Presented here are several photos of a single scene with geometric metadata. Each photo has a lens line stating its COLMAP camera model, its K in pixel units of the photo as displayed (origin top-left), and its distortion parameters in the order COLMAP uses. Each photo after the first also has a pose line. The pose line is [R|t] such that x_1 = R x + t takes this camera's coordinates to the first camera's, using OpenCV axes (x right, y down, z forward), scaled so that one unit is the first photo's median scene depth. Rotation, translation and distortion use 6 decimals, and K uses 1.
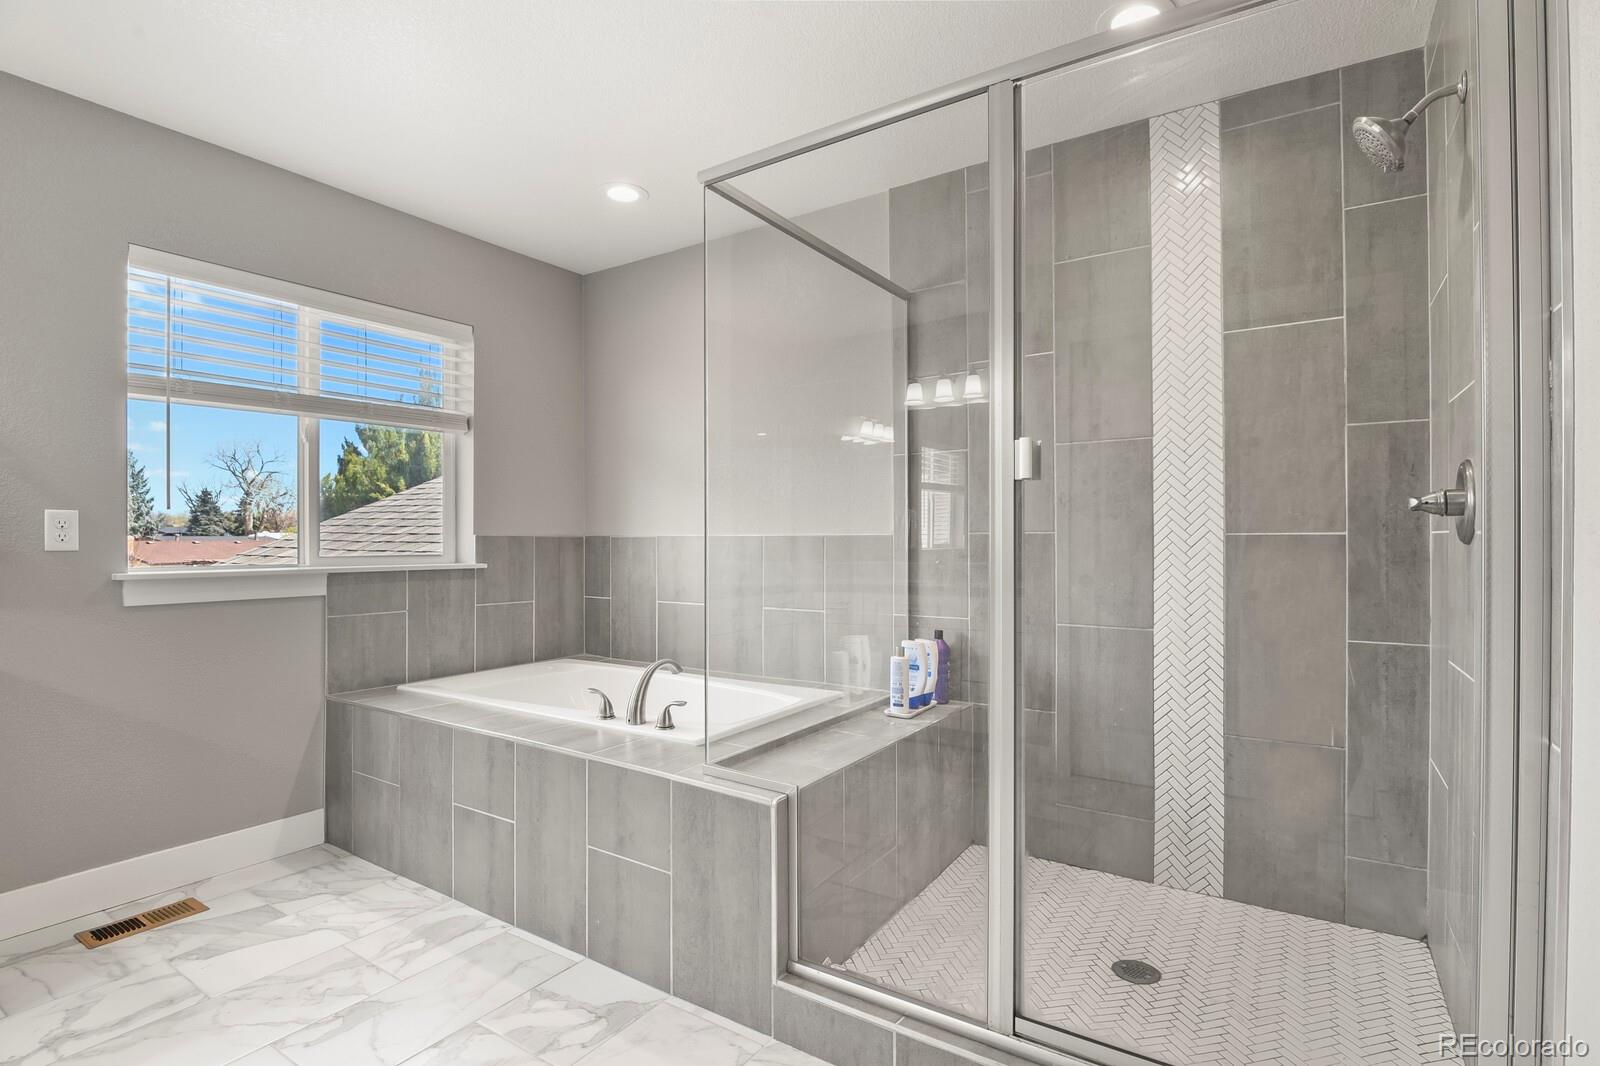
lens RADIAL K [[775.2, 0, 803.8], [0, 775.2, 540.3], [0, 0, 1]] dist [-0.008932, -0.006608]
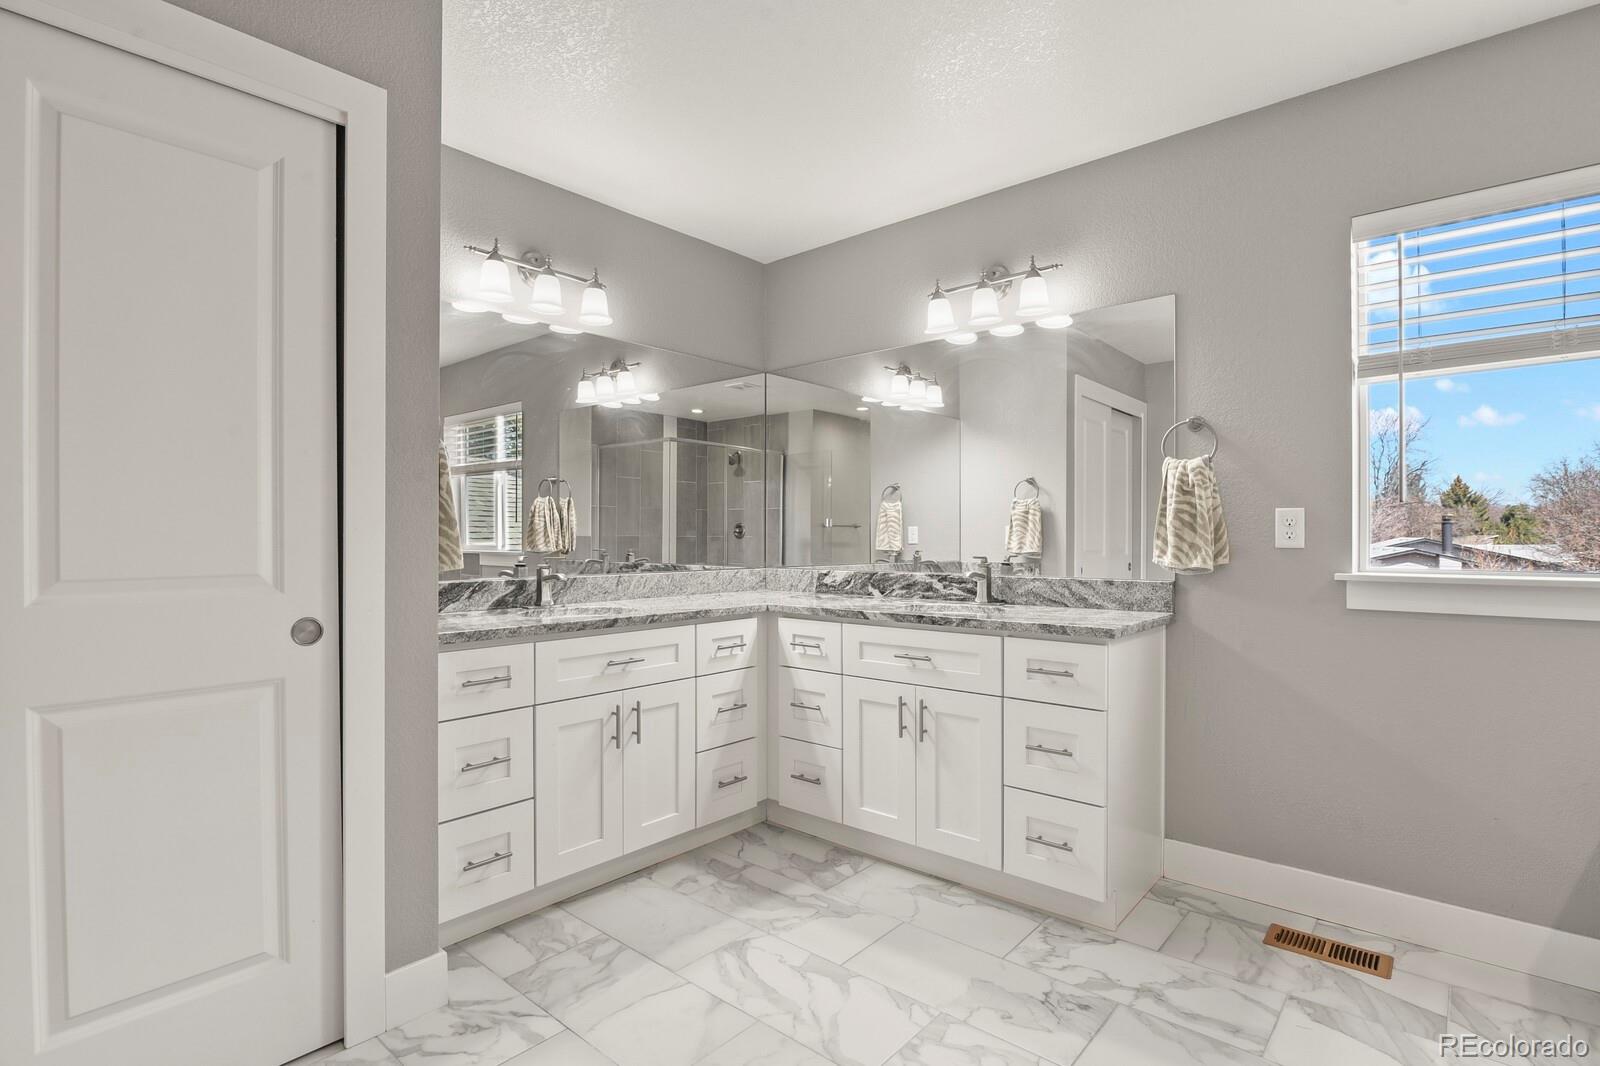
lens RADIAL K [[775.2, 0, 803.8], [0, 775.2, 540.3], [0, 0, 1]] dist [-0.008932, -0.006608]
pose [[-0.142045, 0.006393, -0.989840, 0.144835], [-0.003388, 0.999970, 0.006945, -0.001384], [0.989854, 0.004340, -0.142019, 0.507060]]
